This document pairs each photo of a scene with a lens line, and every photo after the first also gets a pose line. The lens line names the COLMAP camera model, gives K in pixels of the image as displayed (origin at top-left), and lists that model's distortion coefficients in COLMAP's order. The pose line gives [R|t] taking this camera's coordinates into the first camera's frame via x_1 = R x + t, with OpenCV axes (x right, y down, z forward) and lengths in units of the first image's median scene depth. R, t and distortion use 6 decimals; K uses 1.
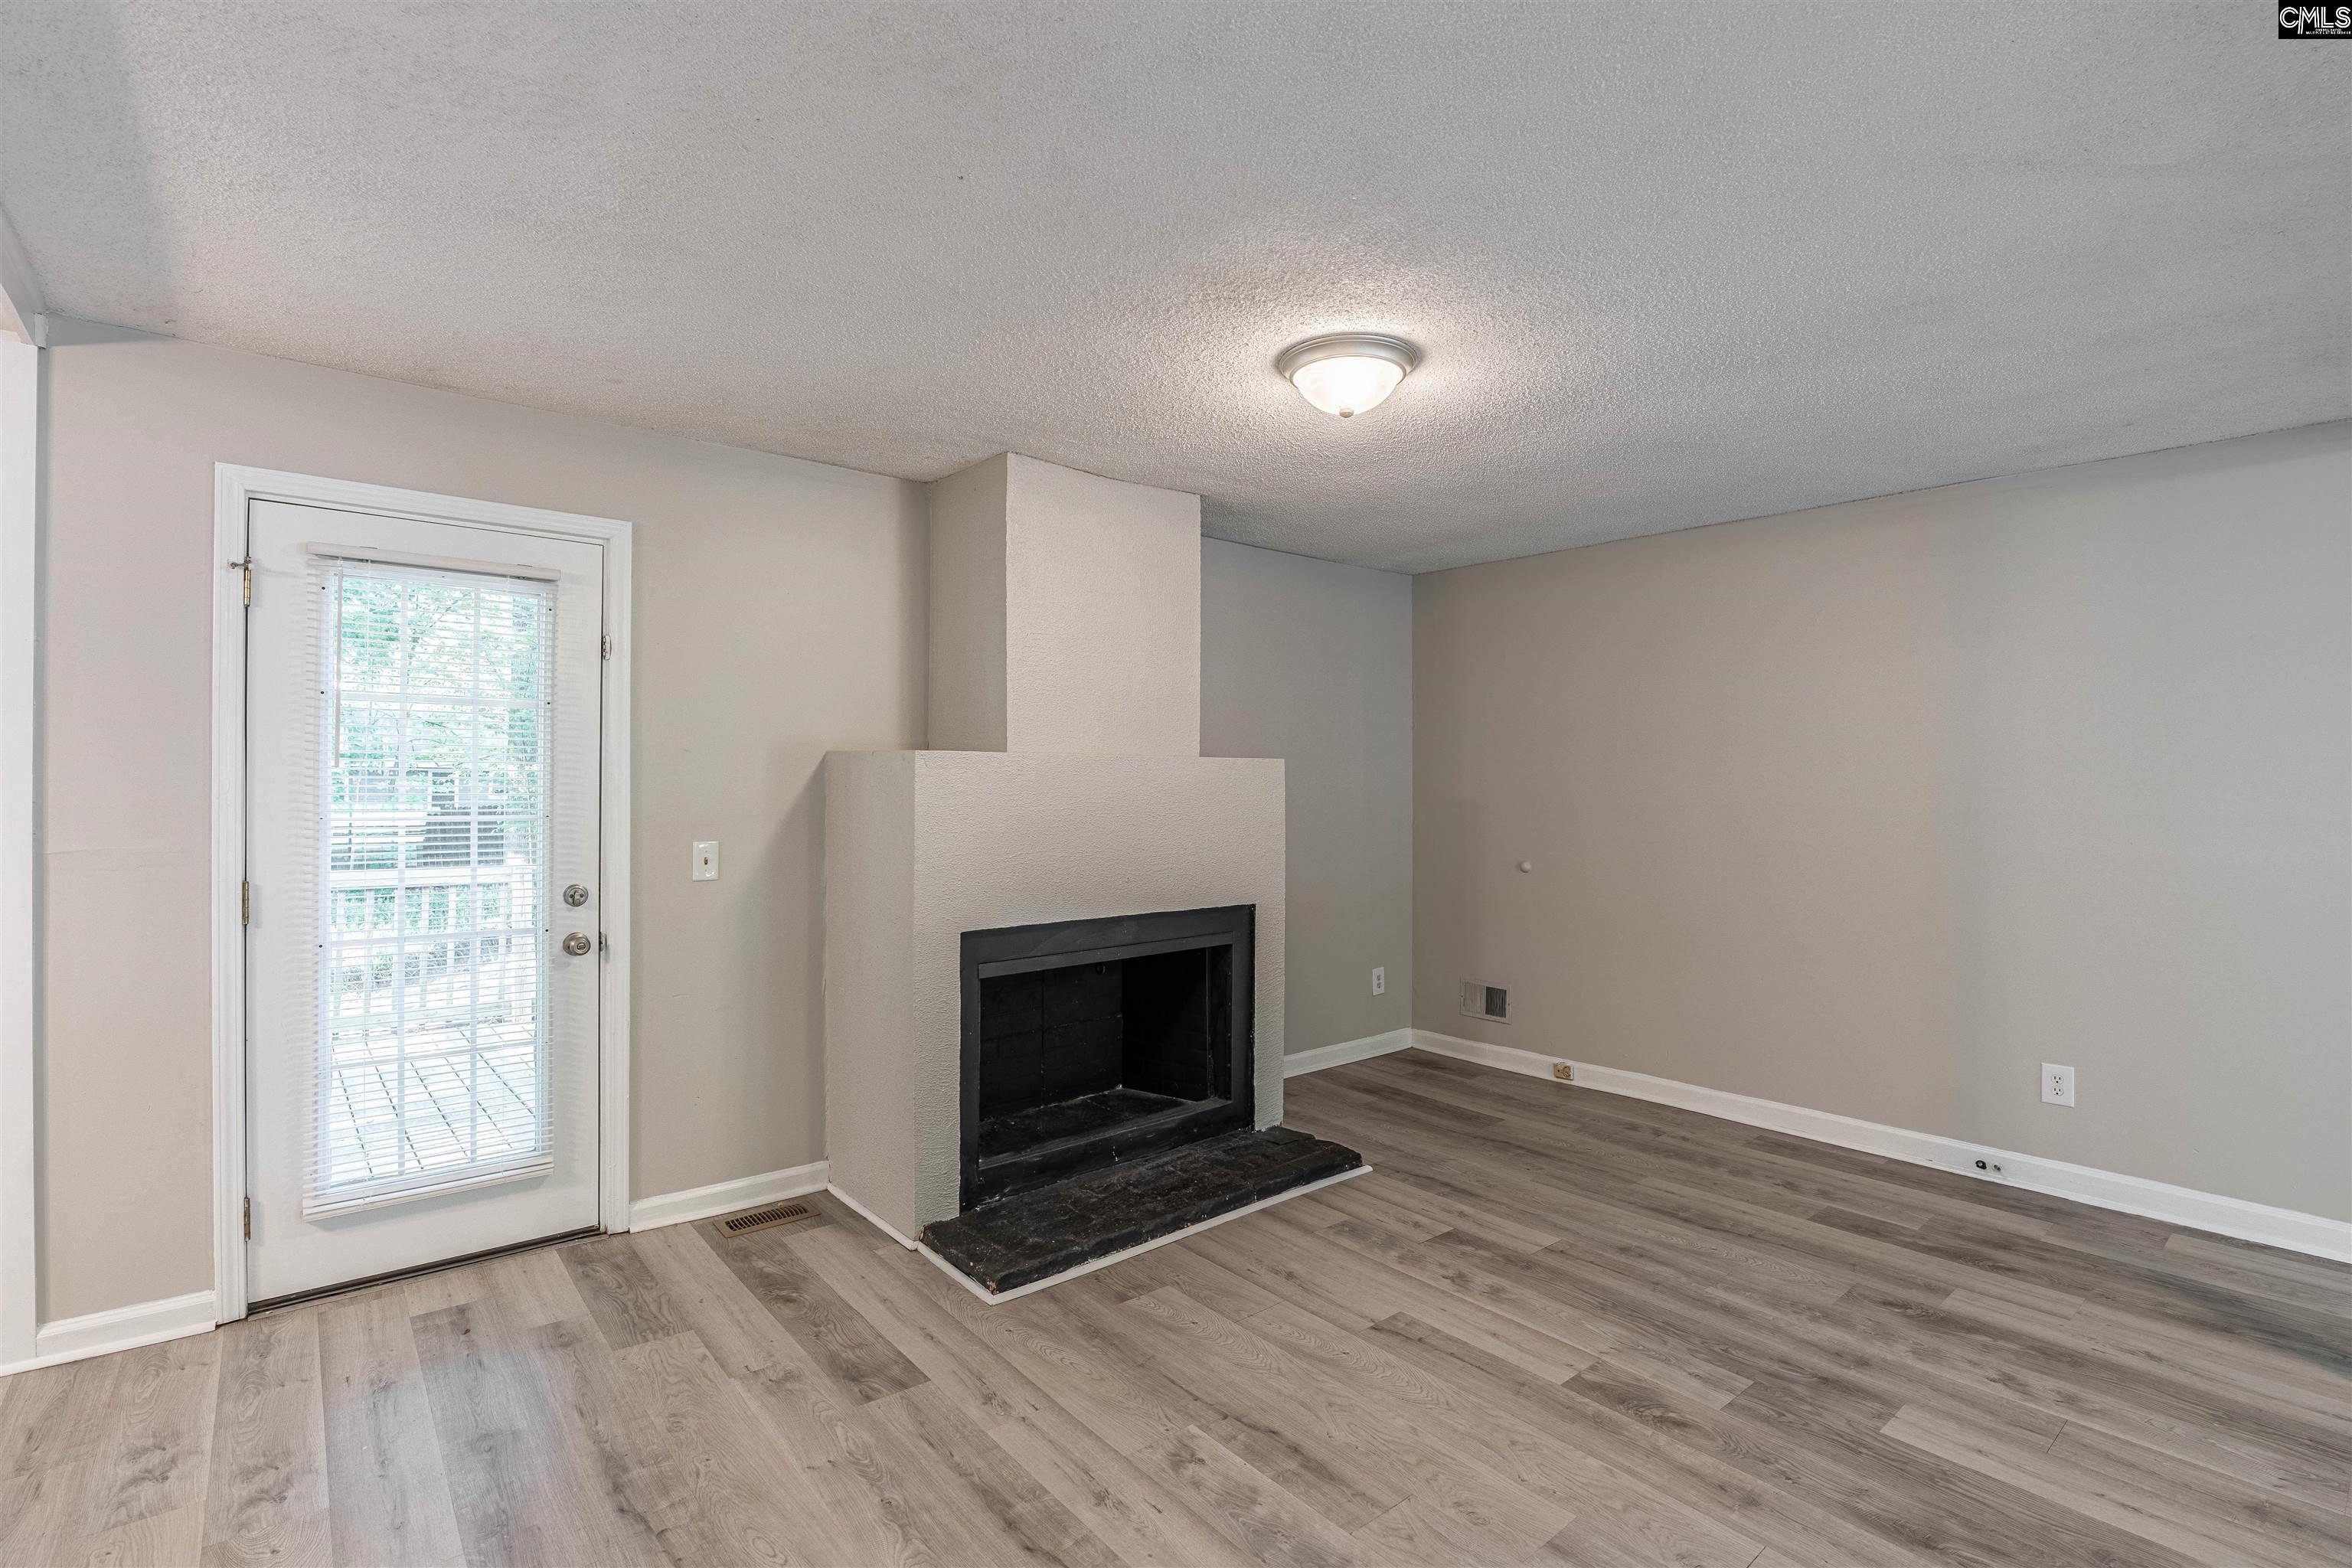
lens RADIAL K [[1089.9, 0, 1176.2], [0, 1089.9, 777.5], [0, 0, 1]] dist [-0.022305, 0.001502]
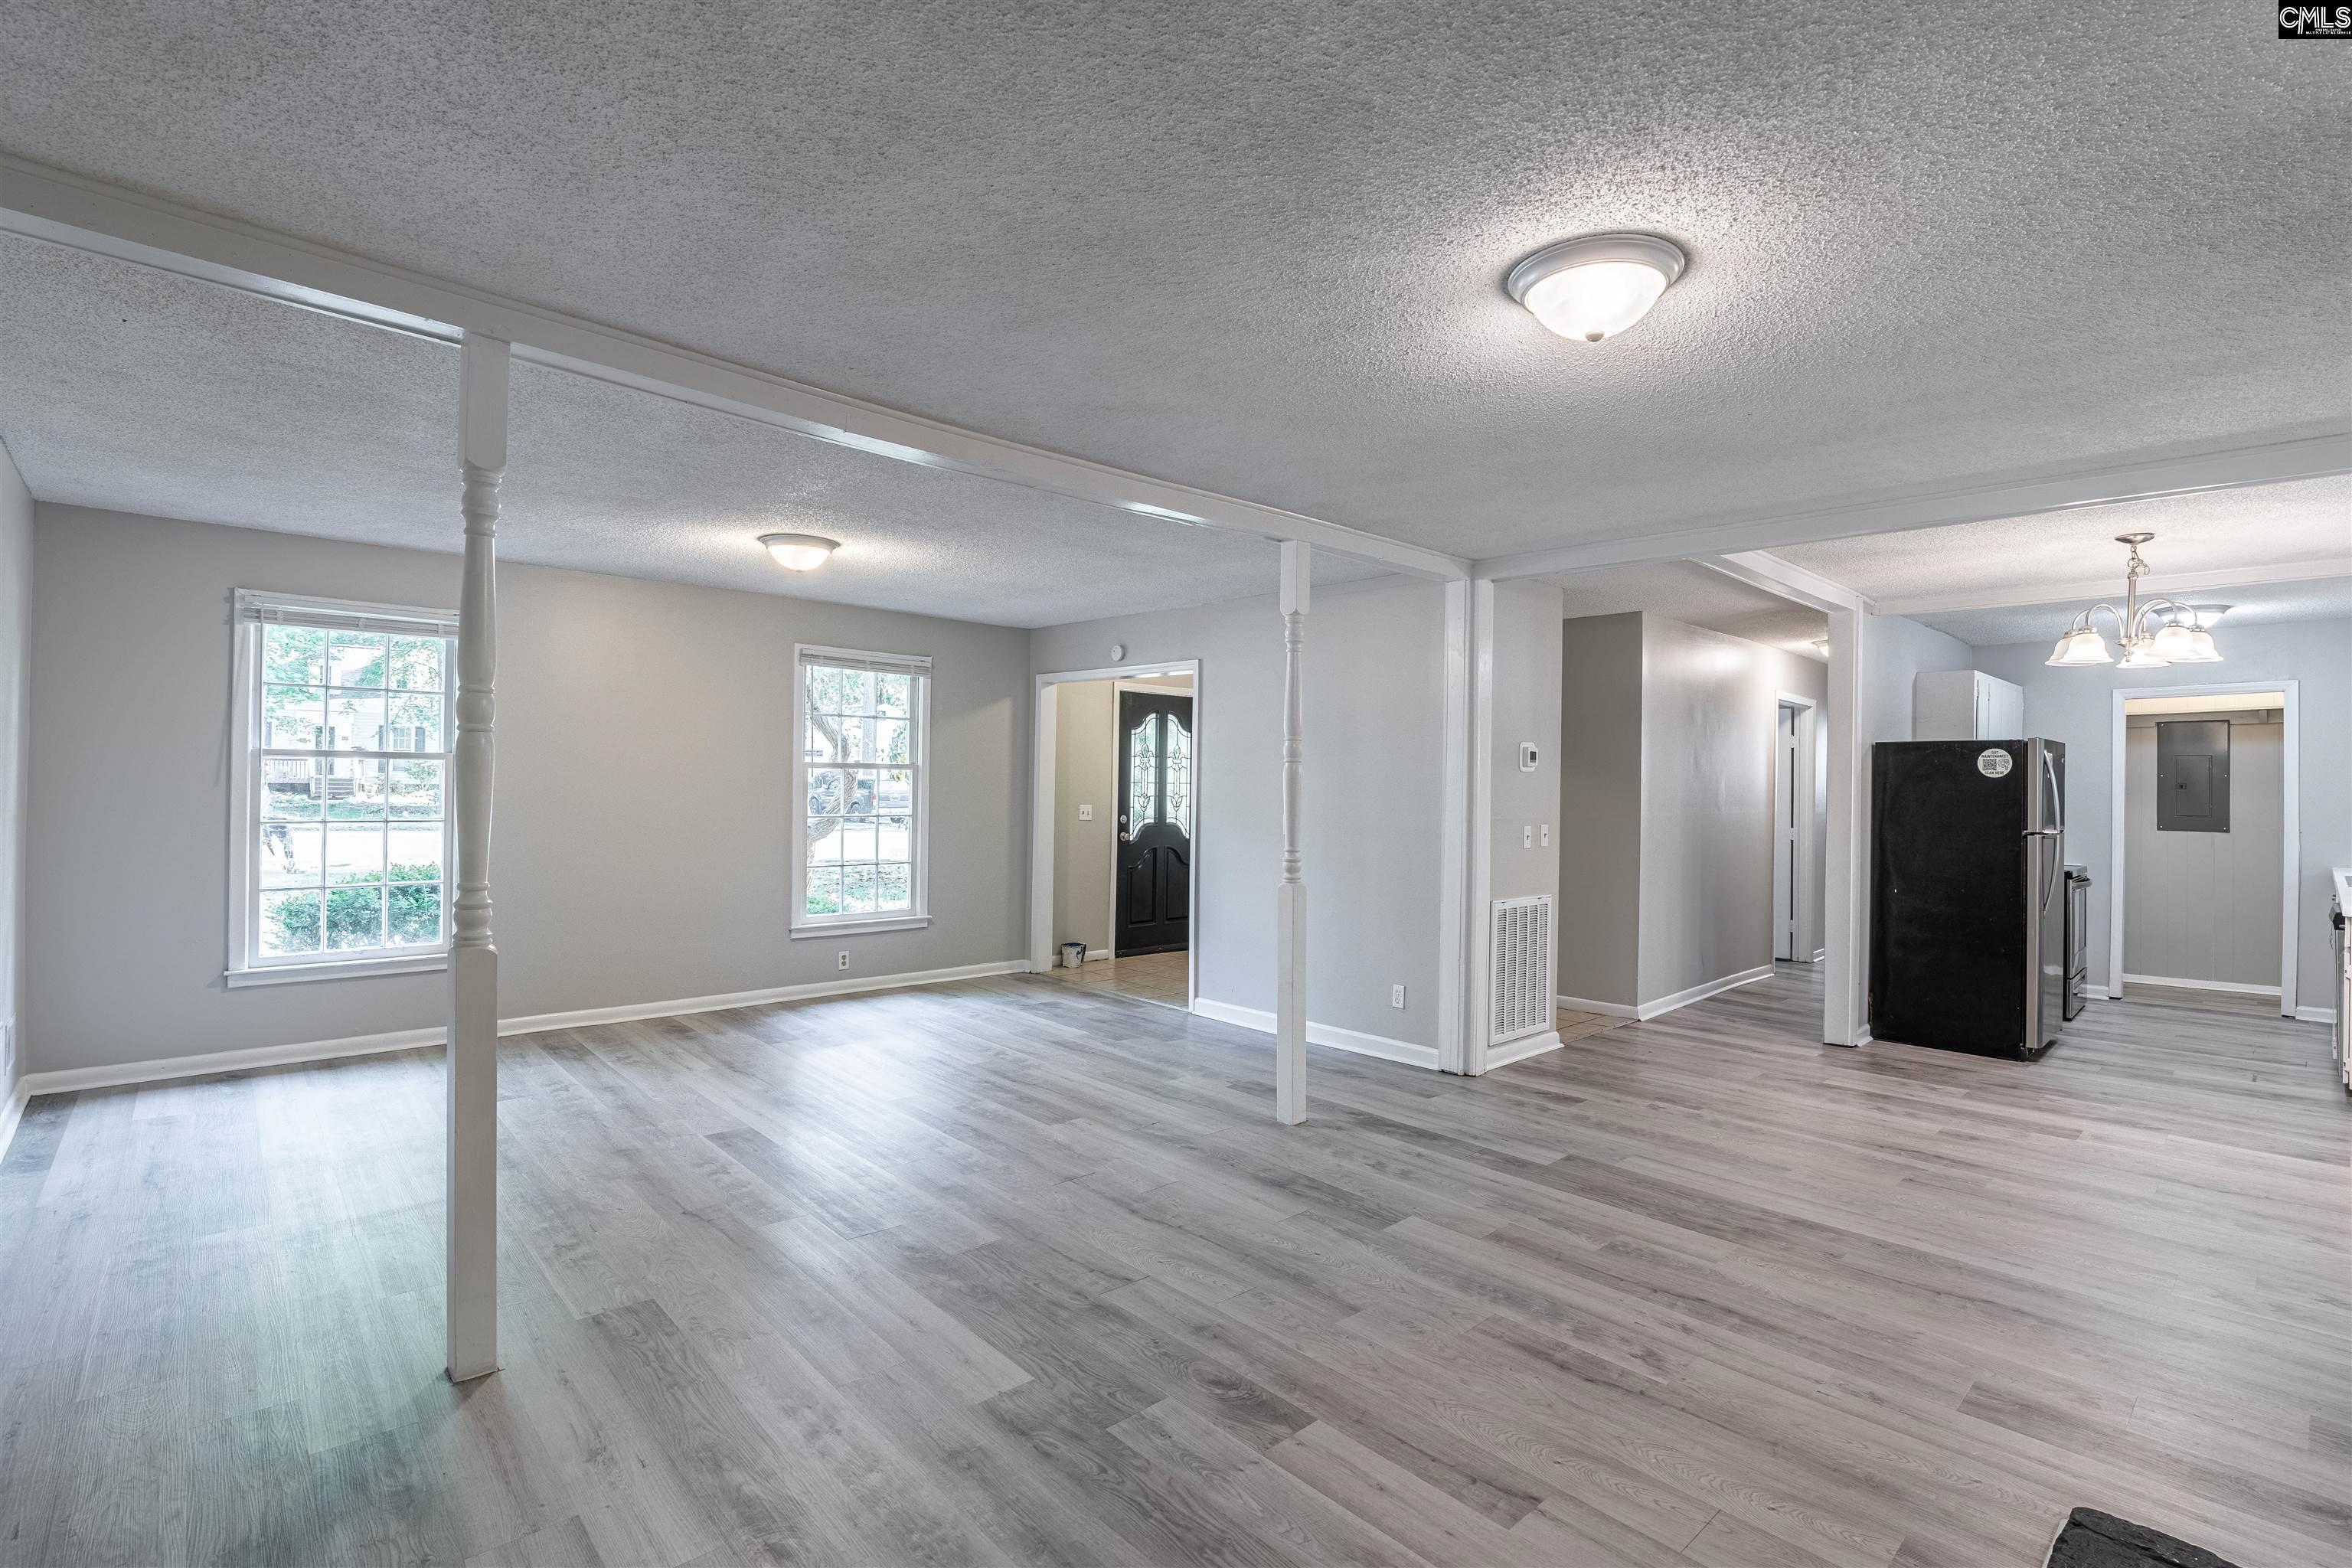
lens RADIAL K [[1086.1, 0, 1186.3], [0, 1086.1, 796.9], [0, 0, 1]] dist [-0.027639, 0.000363]
pose [[-0.998118, -0.022745, -0.056942, 0.490929], [-0.023556, 0.999630, 0.013610, 0.007777], [0.056611, 0.014926, -0.998285, 1.759360]]
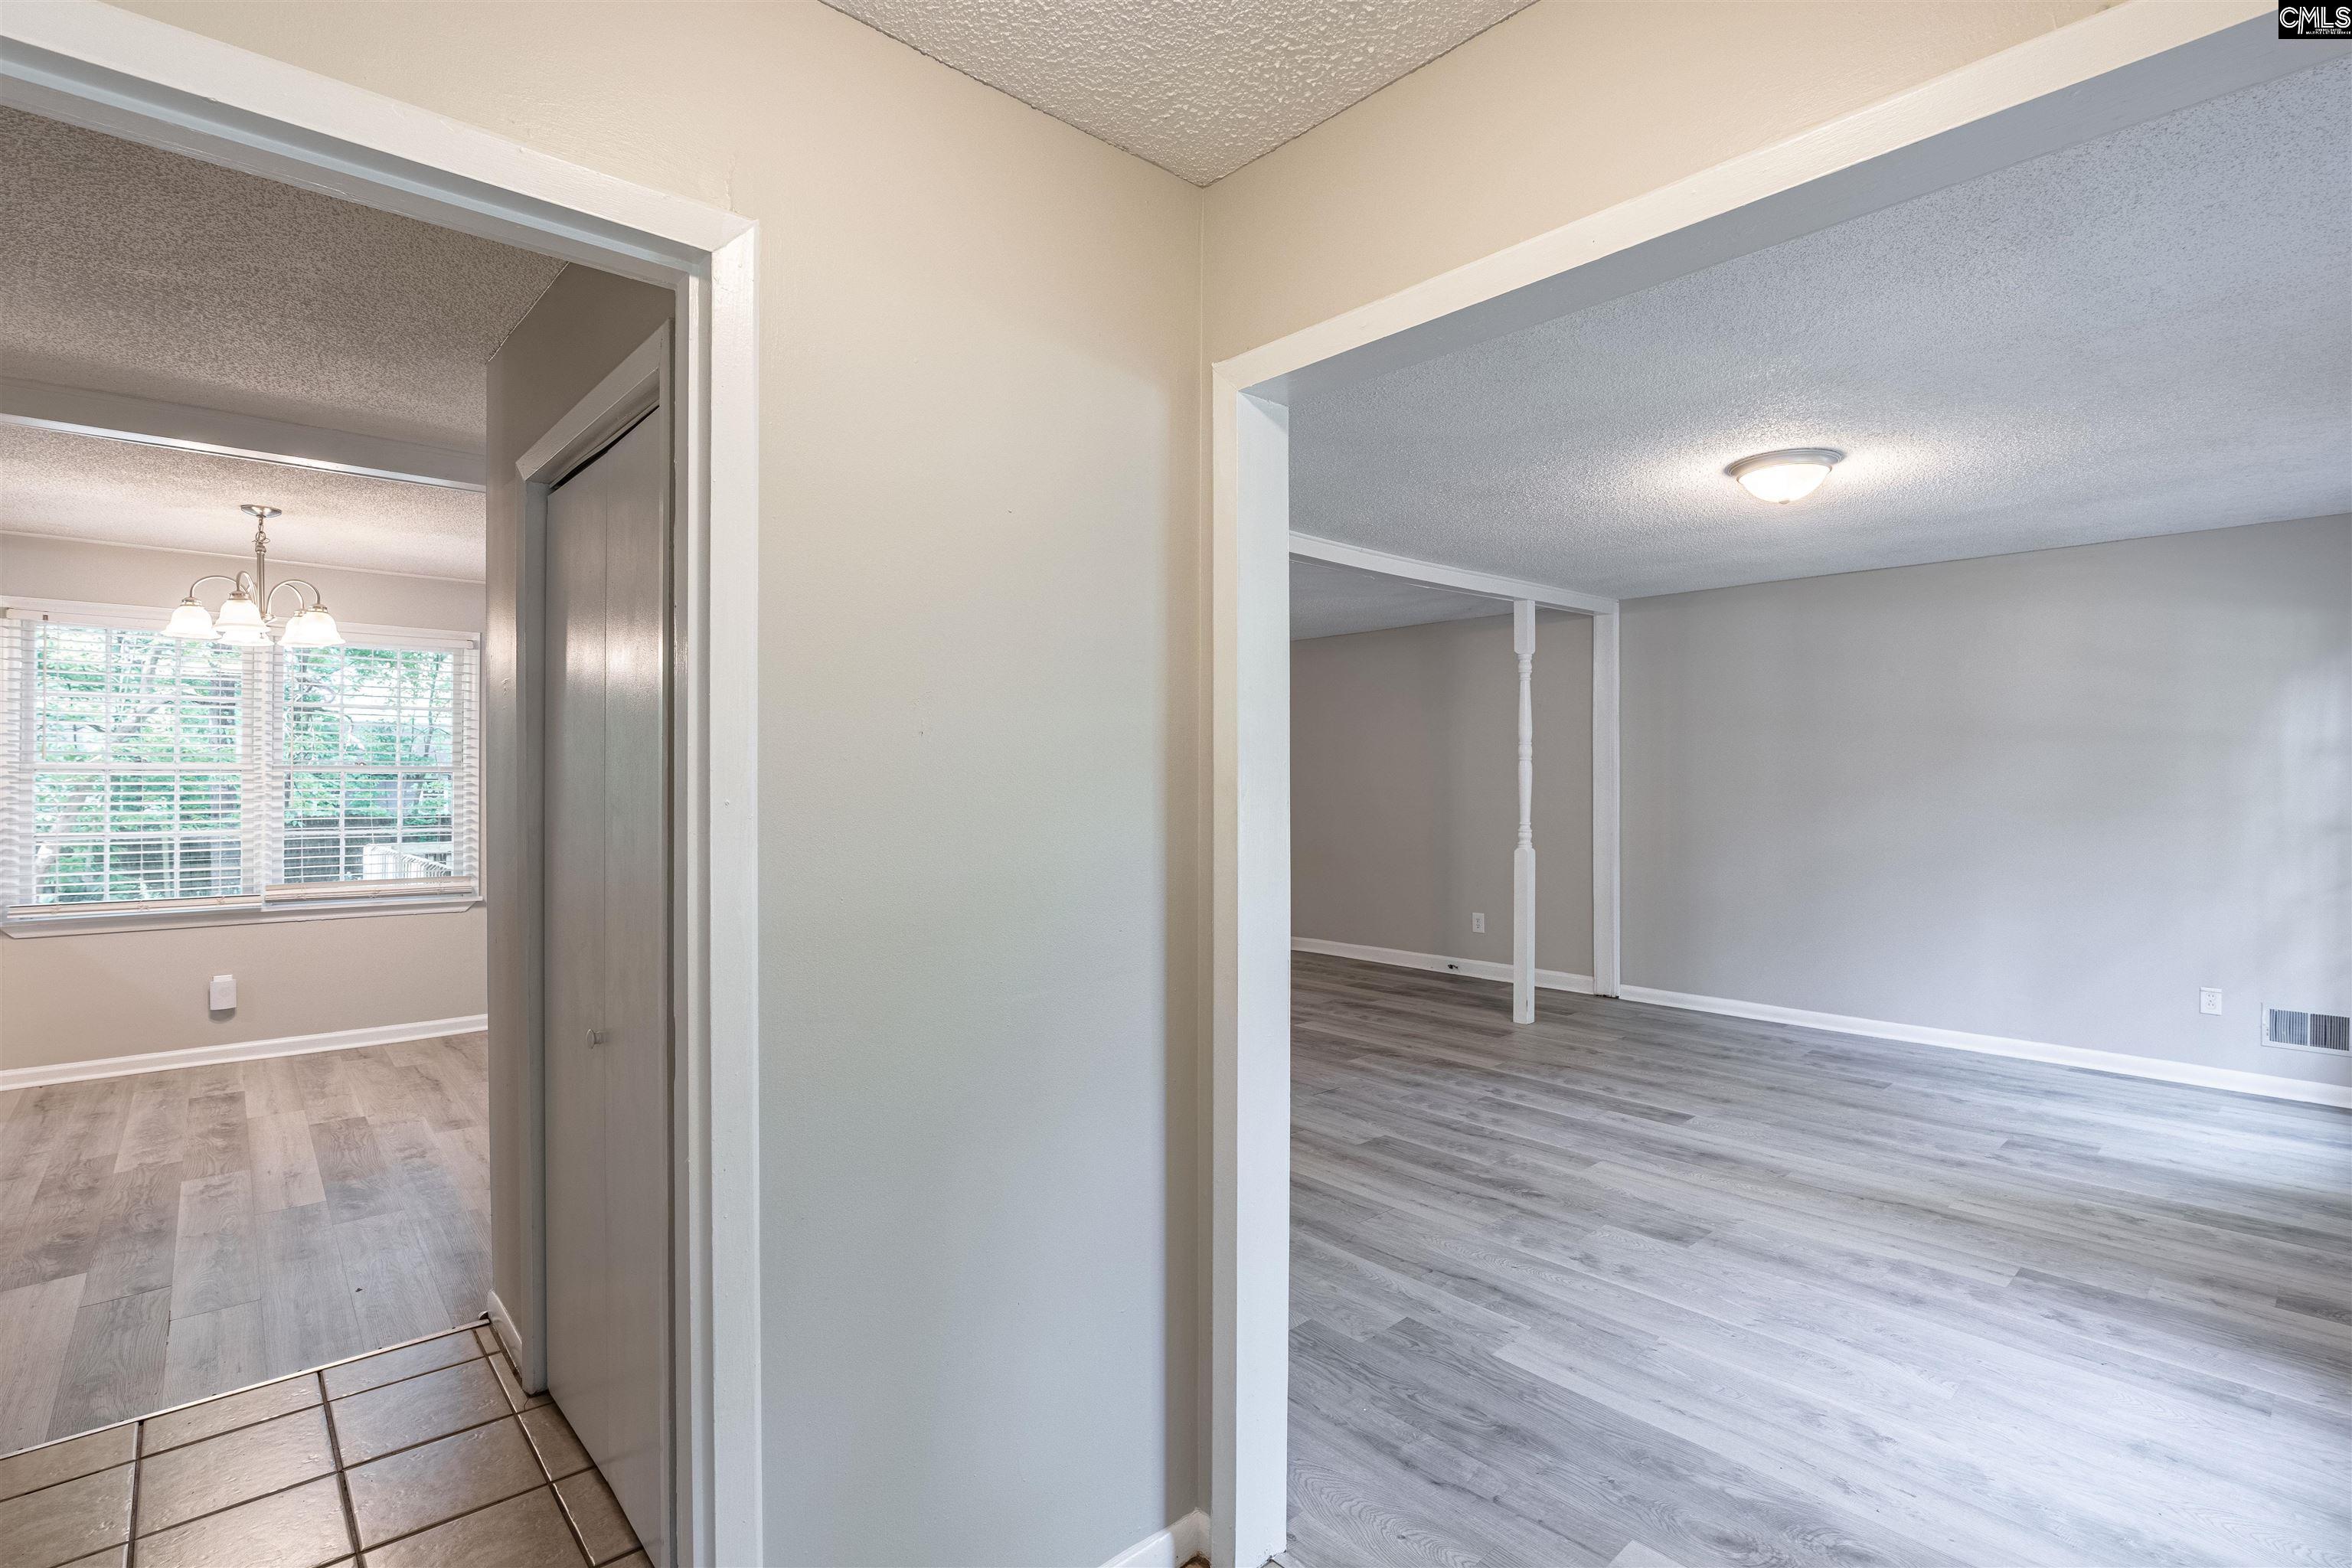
lens RADIAL K [[1089.9, 0, 1176.2], [0, 1089.9, 777.5], [0, 0, 1]] dist [-0.022305, 0.001502]
pose [[0.999324, -0.009272, 0.035587, 0.242959], [0.009218, 0.999956, 0.001676, 0.004133], [-0.035601, -0.001347, 0.999365, -1.367640]]
